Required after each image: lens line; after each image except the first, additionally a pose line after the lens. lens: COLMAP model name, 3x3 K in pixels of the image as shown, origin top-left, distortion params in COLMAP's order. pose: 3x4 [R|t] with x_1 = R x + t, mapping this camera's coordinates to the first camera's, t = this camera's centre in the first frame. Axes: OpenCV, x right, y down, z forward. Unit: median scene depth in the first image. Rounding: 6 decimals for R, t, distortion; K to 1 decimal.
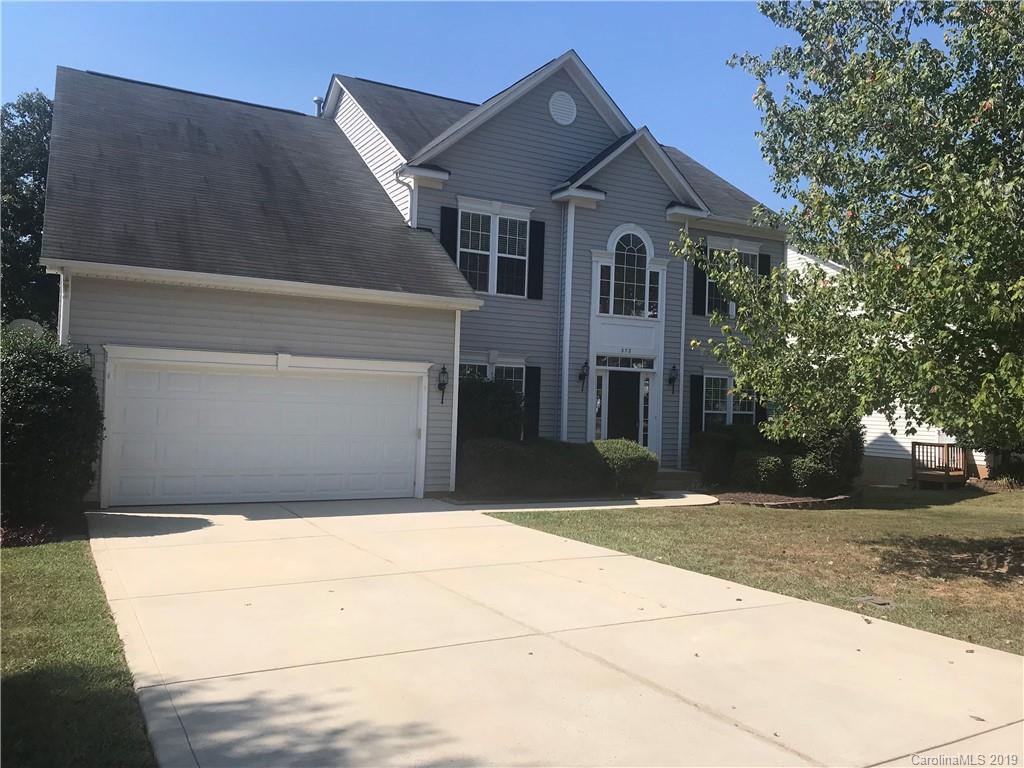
lens RADIAL K [[845.2, 0, 506.2], [0, 845.2, 382.4], [0, 0, 1]] dist [0.039764, -0.045498]
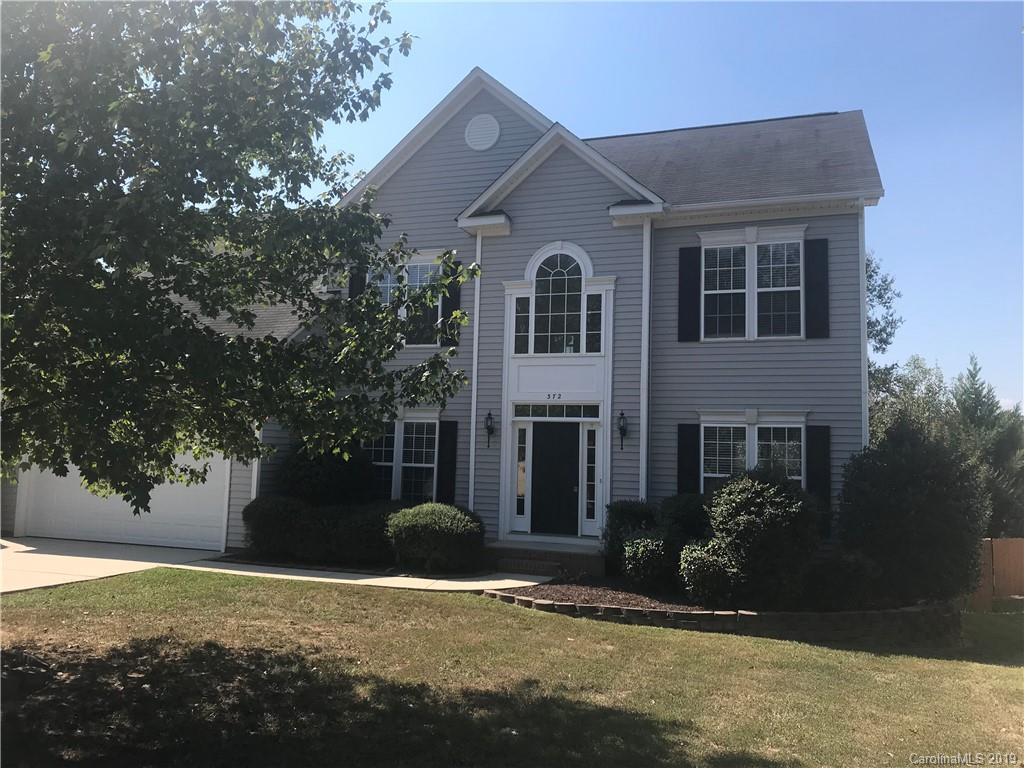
lens RADIAL K [[845.2, 0, 503.6], [0, 845.2, 379.9], [0, 0, 1]] dist [0.039764, -0.045498]
pose [[0.663821, -0.078483, -0.743762, 0.710382], [0.009934, 0.995316, -0.096161, 0.023837], [0.747826, 0.056445, 0.661491, 0.426369]]
